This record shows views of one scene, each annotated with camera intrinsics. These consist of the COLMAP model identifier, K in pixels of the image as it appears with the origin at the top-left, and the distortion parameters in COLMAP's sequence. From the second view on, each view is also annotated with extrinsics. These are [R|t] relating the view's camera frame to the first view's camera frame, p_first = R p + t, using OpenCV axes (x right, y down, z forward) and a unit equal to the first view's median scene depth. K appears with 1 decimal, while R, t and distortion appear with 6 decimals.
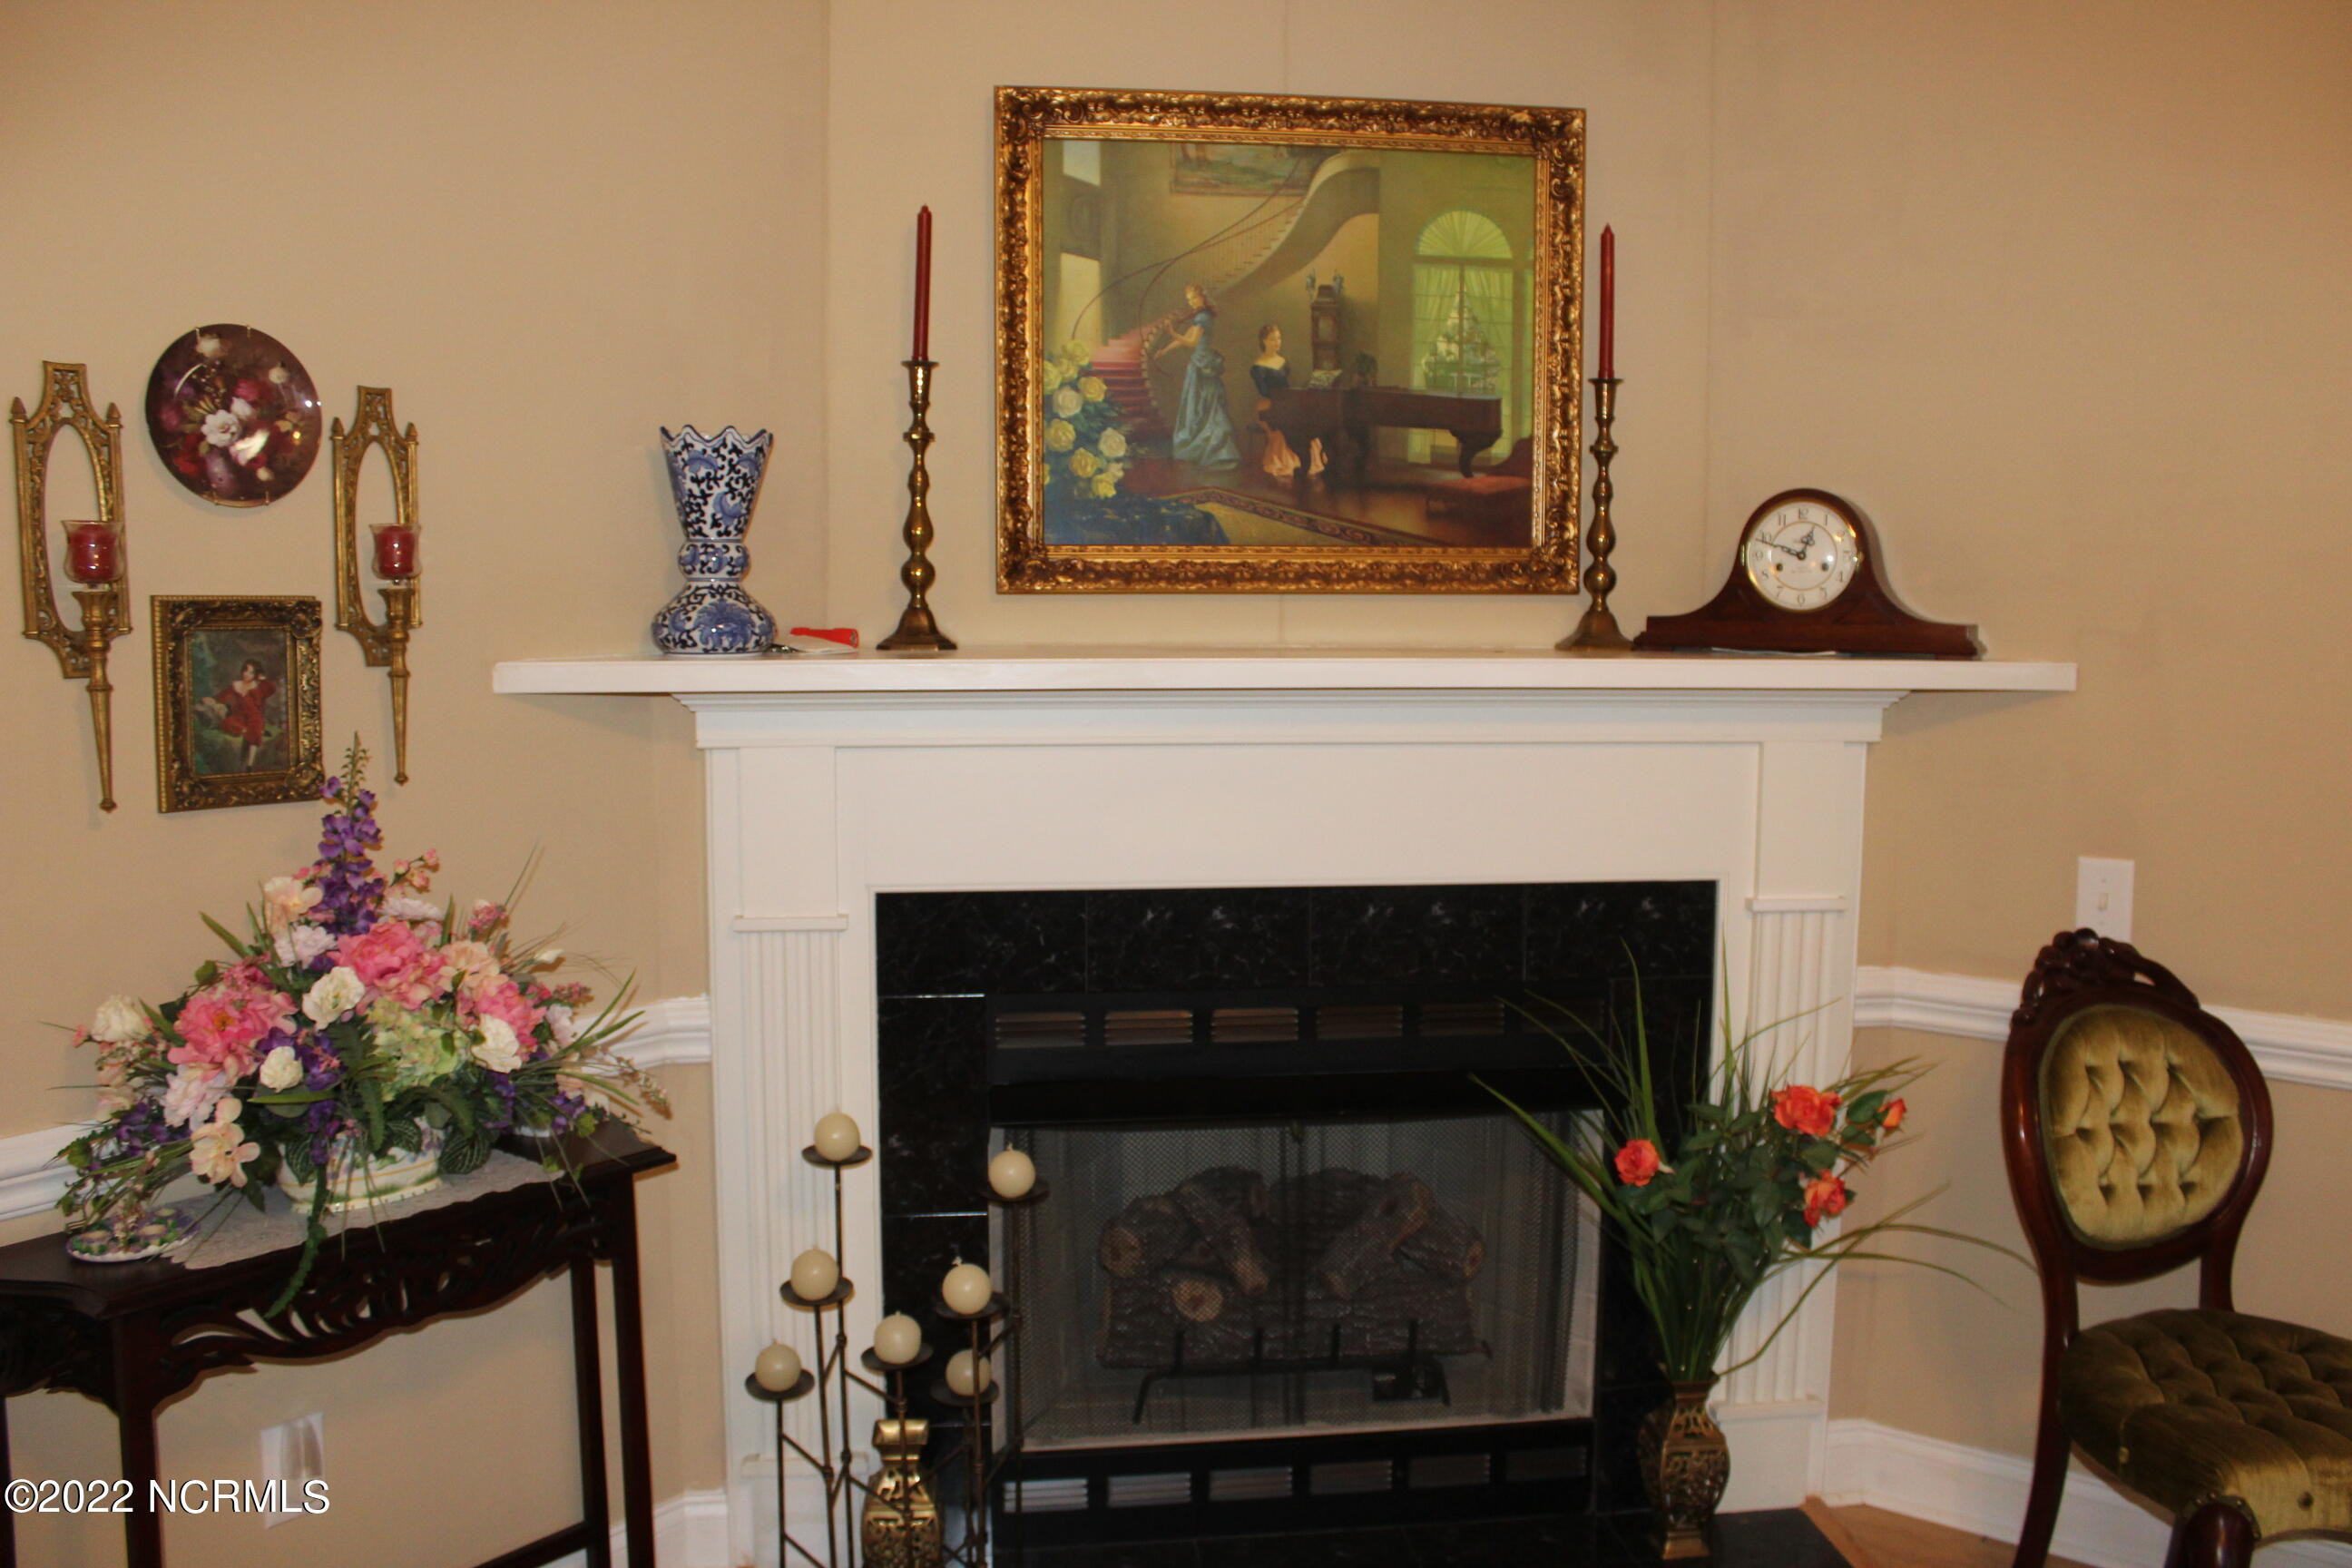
lens RADIAL K [[1956.2, 0, 1195.1], [0, 1956.2, 768.1], [0, 0, 1]] dist [-0.157507, 0.138149]
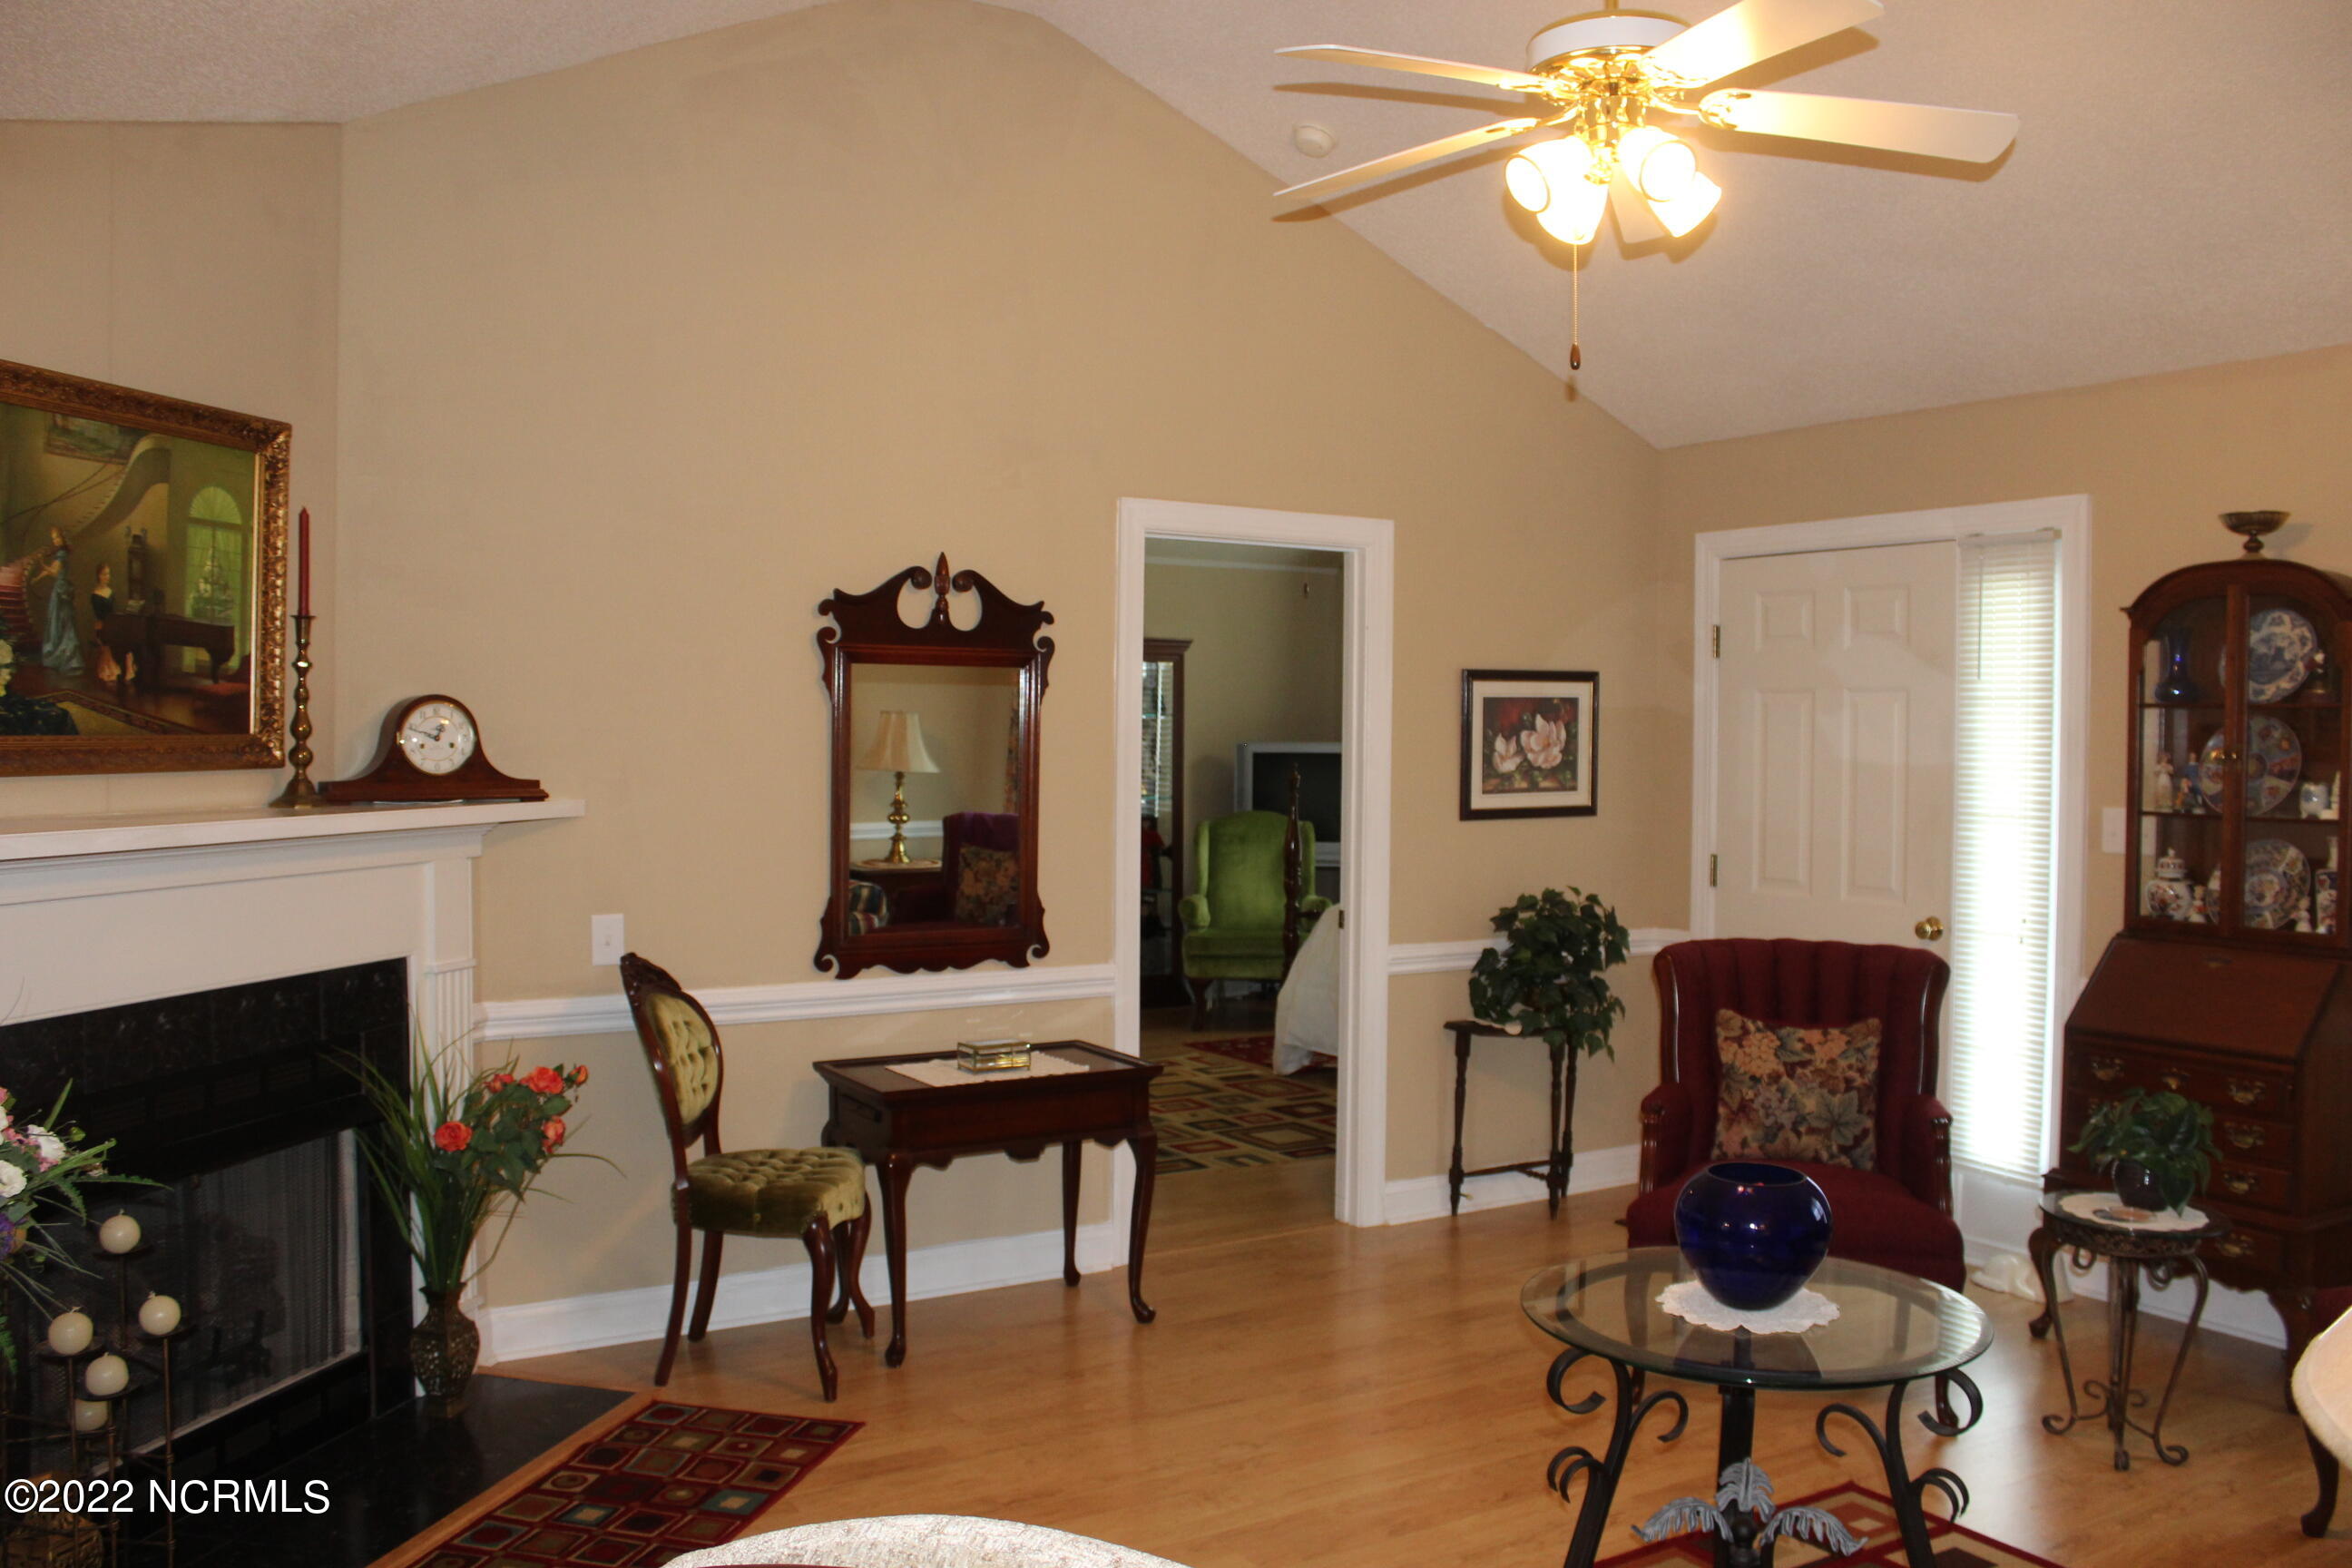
lens RADIAL K [[1956.2, 0, 1200.5], [0, 1956.2, 785.1], [0, 0, 1]] dist [-0.157507, 0.138149]
pose [[0.356461, -0.029556, 0.933843, -0.897879], [0.090324, 0.995908, -0.002958, -0.014279], [-0.929934, 0.085403, 0.357672, -0.105884]]
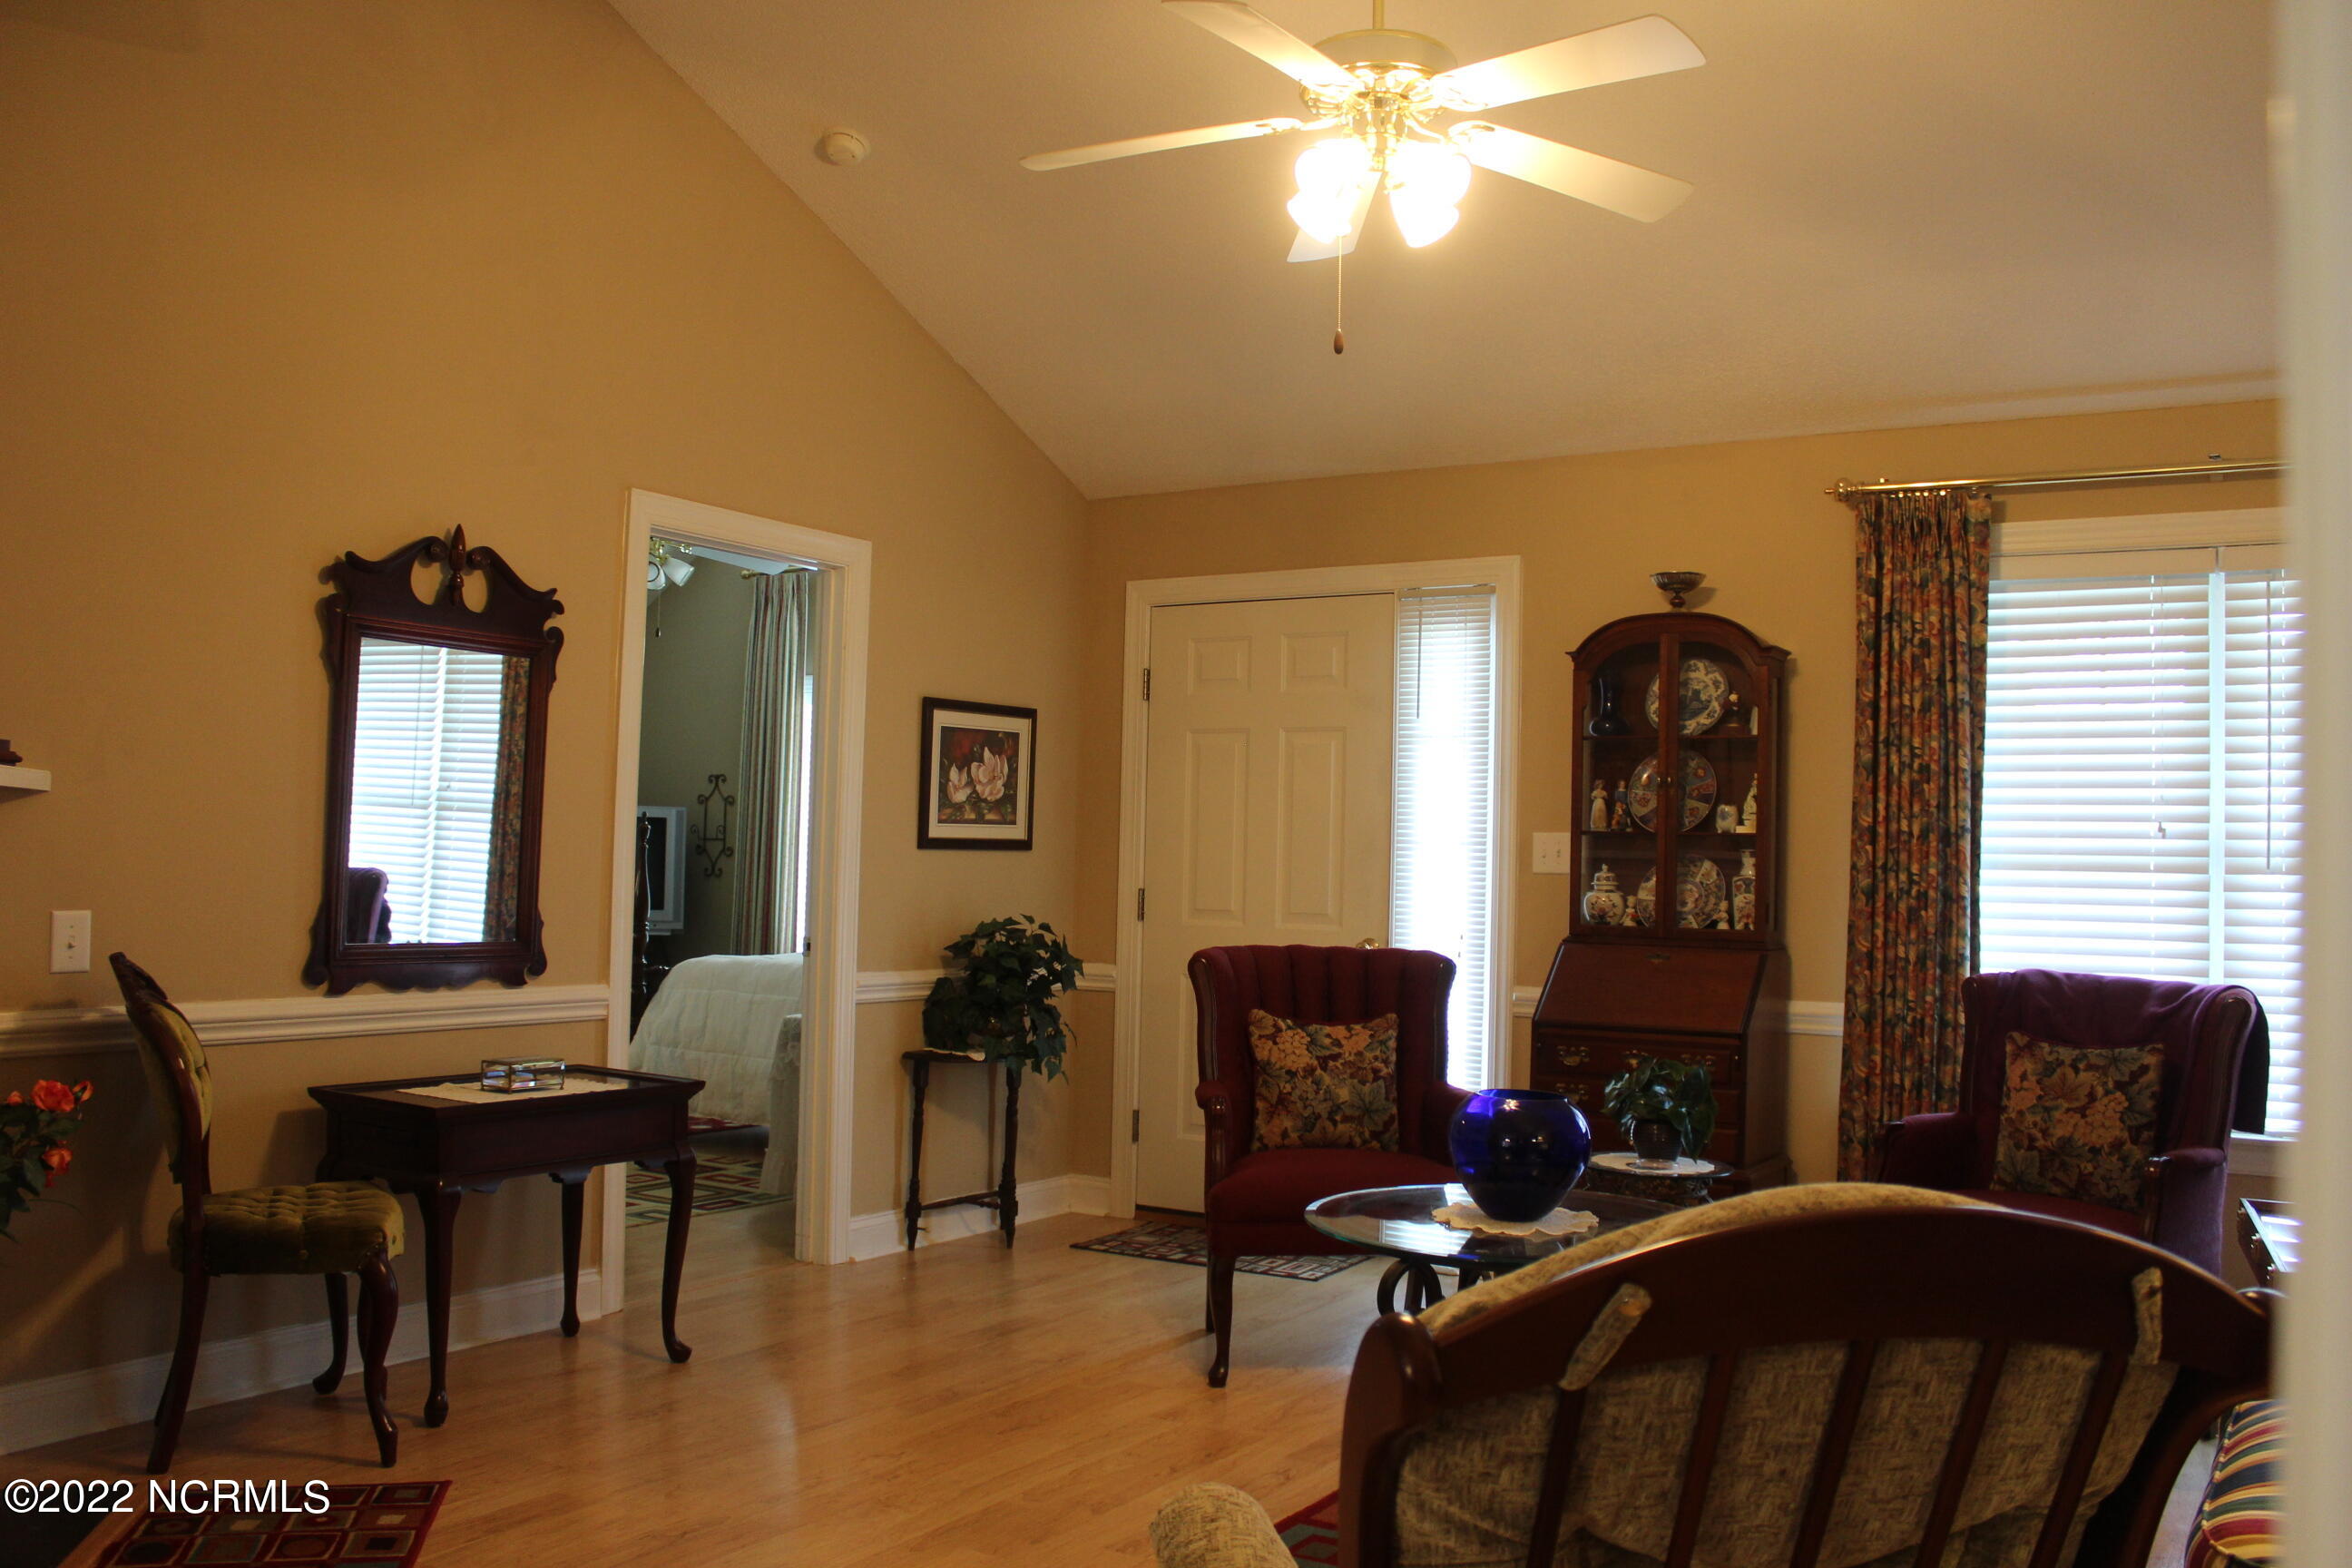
lens RADIAL K [[1956.2, 0, 1195.9], [0, 1956.2, 782.5], [0, 0, 1]] dist [-0.157507, 0.138149]
pose [[-0.088706, 0.033355, 0.995499, -0.948668], [0.078047, 0.996599, -0.026437, 0.052248], [-0.992995, 0.075351, -0.091008, 0.287975]]
